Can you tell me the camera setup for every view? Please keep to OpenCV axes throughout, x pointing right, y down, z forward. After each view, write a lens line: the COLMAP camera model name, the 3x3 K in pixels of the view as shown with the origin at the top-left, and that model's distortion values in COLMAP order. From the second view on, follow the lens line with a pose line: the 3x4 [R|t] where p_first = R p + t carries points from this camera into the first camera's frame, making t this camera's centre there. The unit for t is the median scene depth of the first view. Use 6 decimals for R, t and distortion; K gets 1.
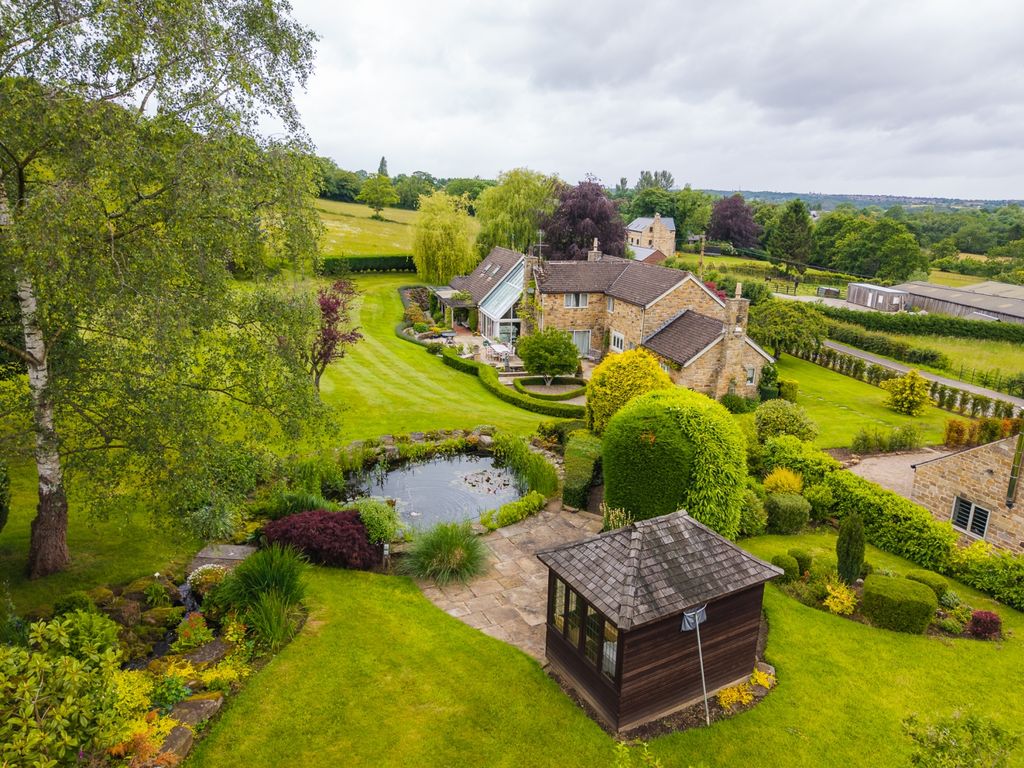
lens RADIAL K [[665.5, 0, 512.0], [0, 665.5, 384.0], [0, 0, 1]] dist [0.007370, -0.020942]
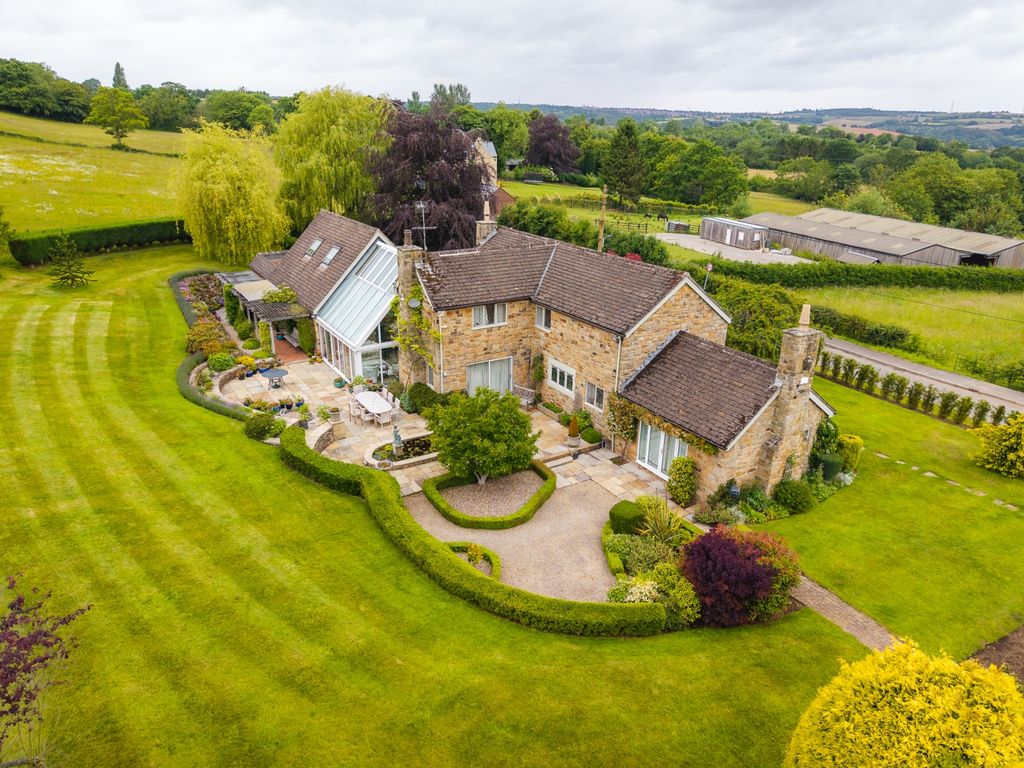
lens RADIAL K [[665.5, 0, 512.0], [0, 665.5, 384.0], [0, 0, 1]] dist [0.007370, -0.020942]
pose [[0.952656, -0.115655, 0.281196, -0.044300], [0.082245, 0.988374, 0.127880, -0.093345], [-0.292717, -0.098699, 0.951092, 0.262553]]
